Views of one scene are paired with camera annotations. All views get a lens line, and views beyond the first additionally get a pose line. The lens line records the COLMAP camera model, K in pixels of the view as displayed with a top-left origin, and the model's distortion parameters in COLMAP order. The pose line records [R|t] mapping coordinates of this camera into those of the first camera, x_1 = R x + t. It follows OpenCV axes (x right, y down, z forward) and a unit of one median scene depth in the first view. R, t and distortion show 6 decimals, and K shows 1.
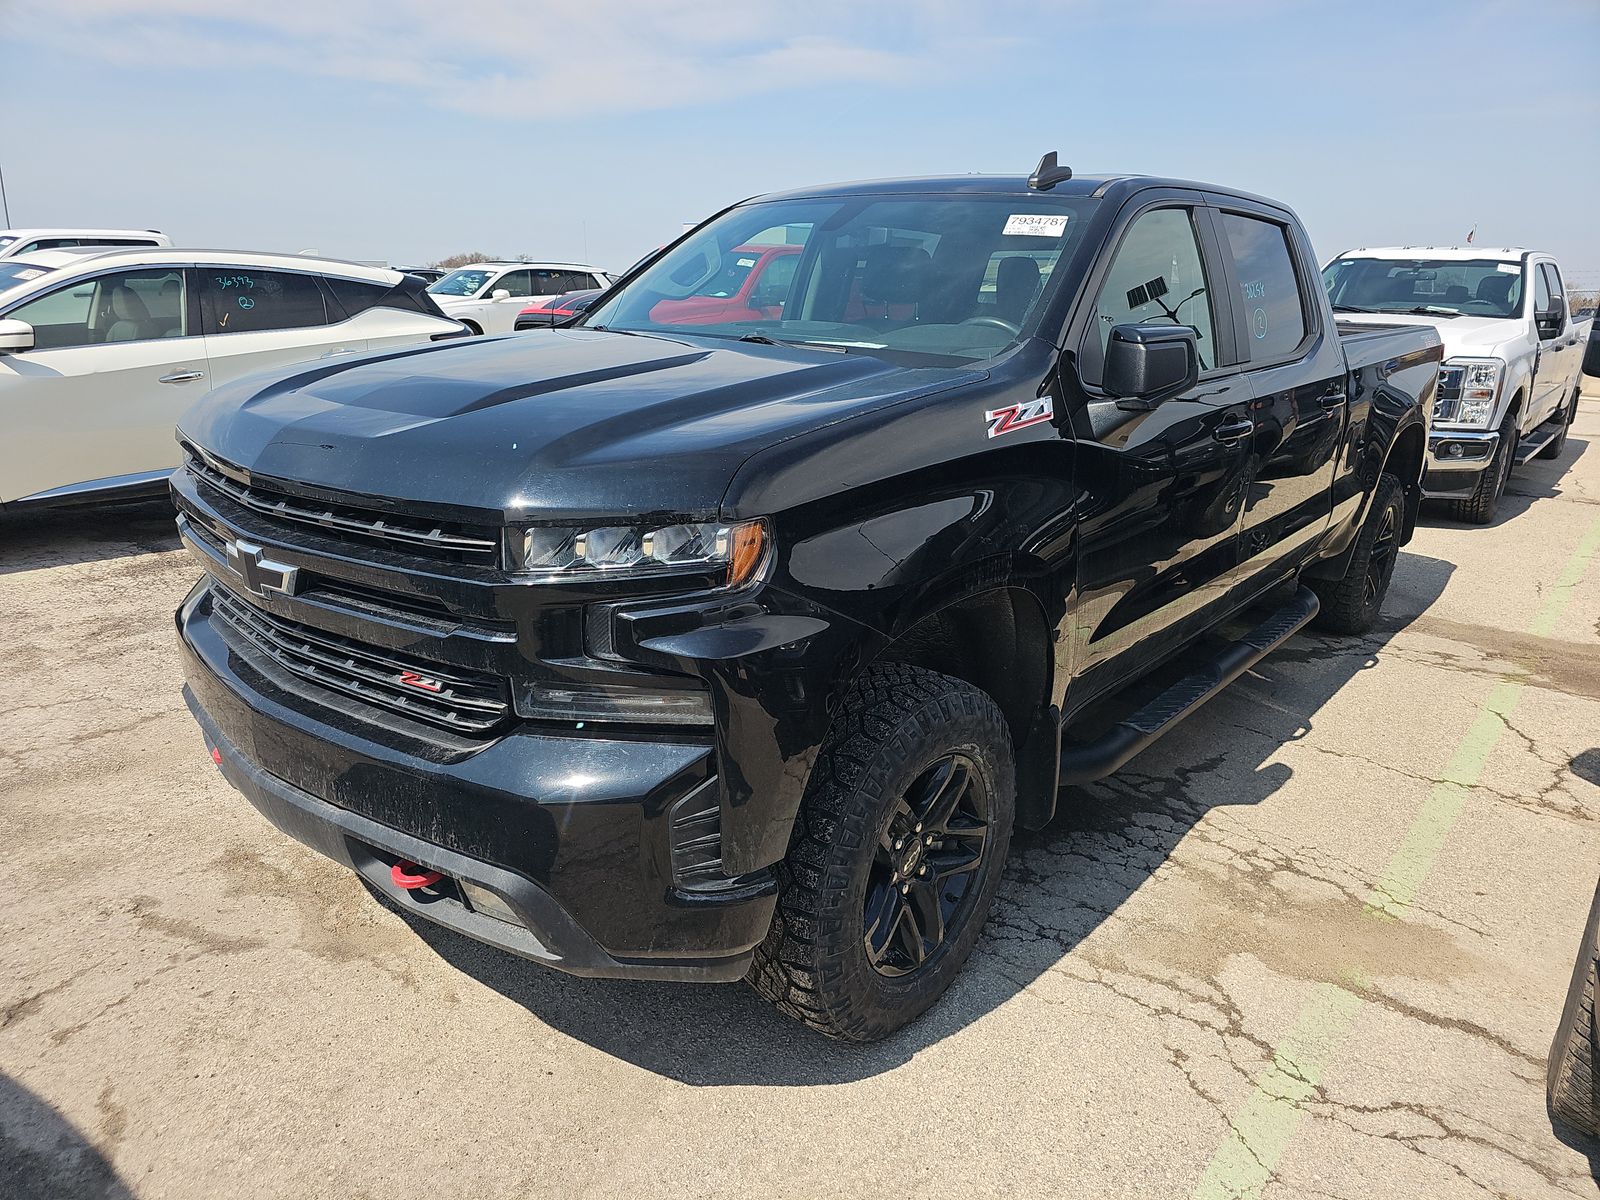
lens RADIAL K [[1073.4, 0, 801.1], [0, 1073.4, 599.1], [0, 0, 1]] dist [-0.006570, -0.000715]
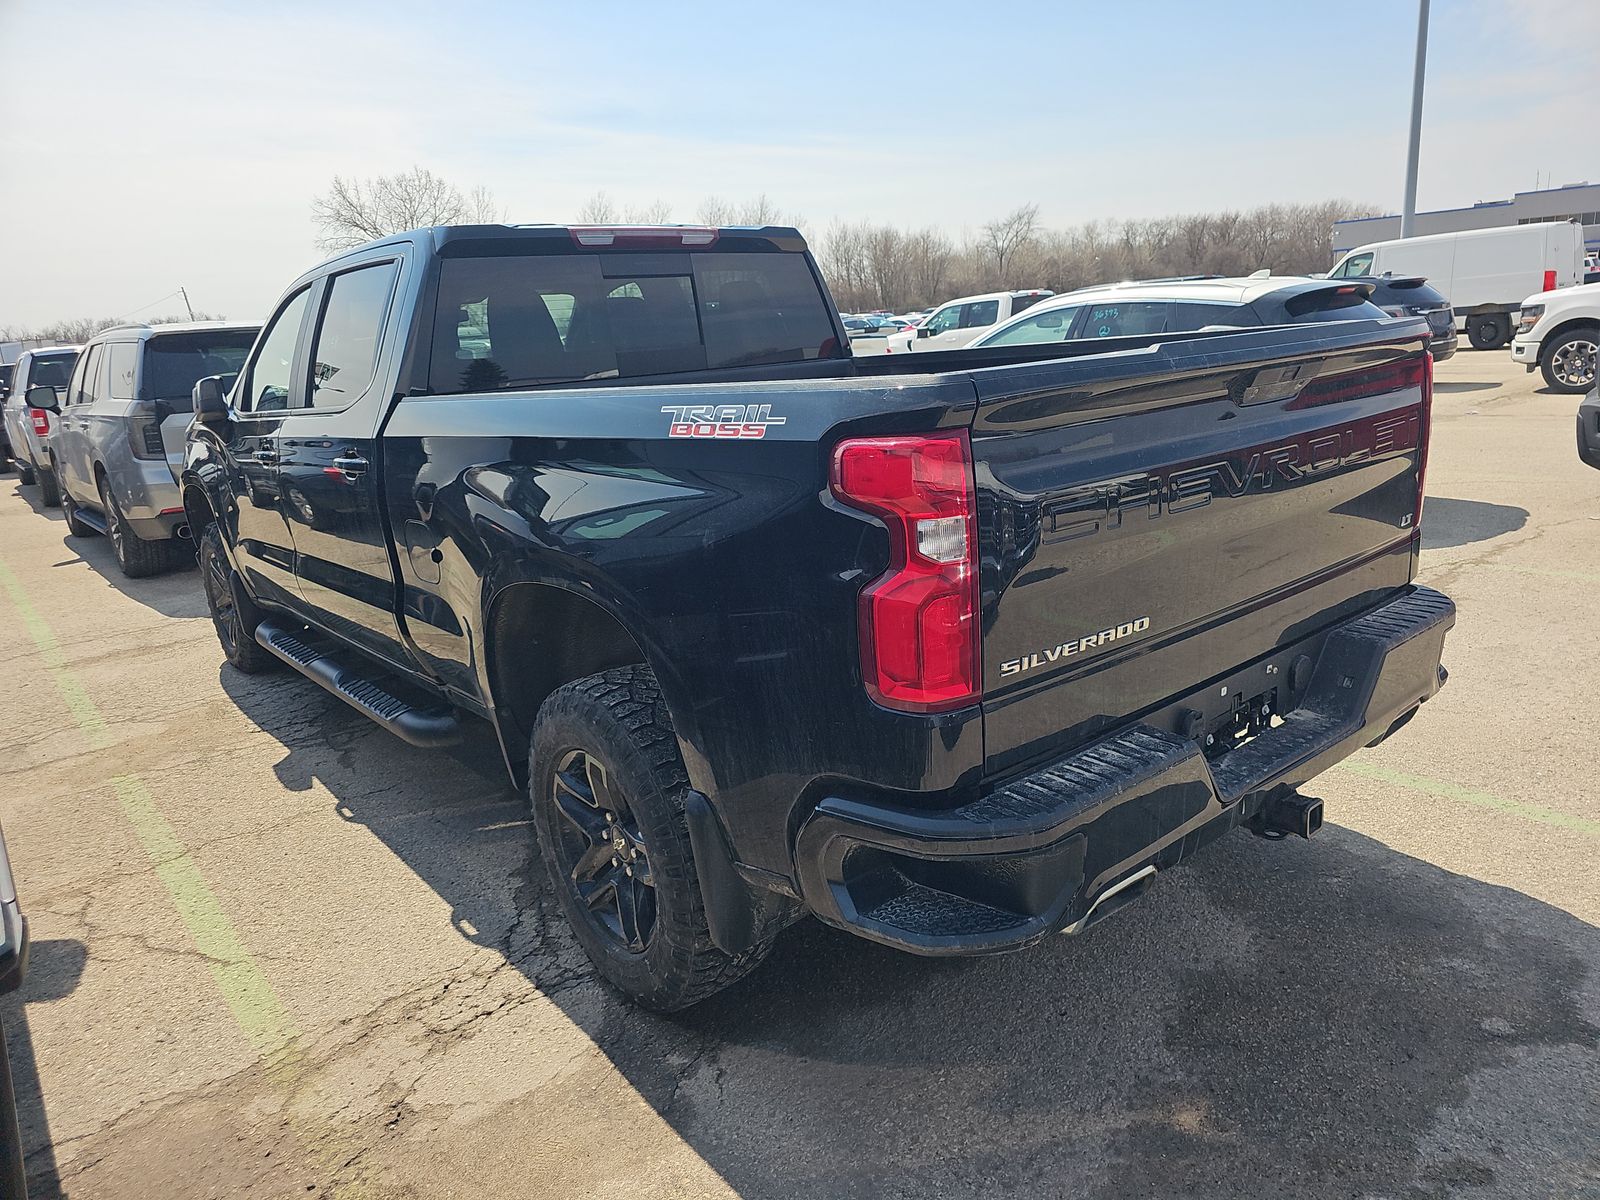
lens RADIAL K [[1073.4, 0, 805.7], [0, 1073.4, 606.5], [0, 0, 1]] dist [-0.006570, -0.000715]
pose [[-0.183548, 0.223610, -0.957240, 1.250833], [-0.222655, 0.939019, 0.262047, -0.376540], [0.957463, 0.261232, -0.122567, 1.461822]]
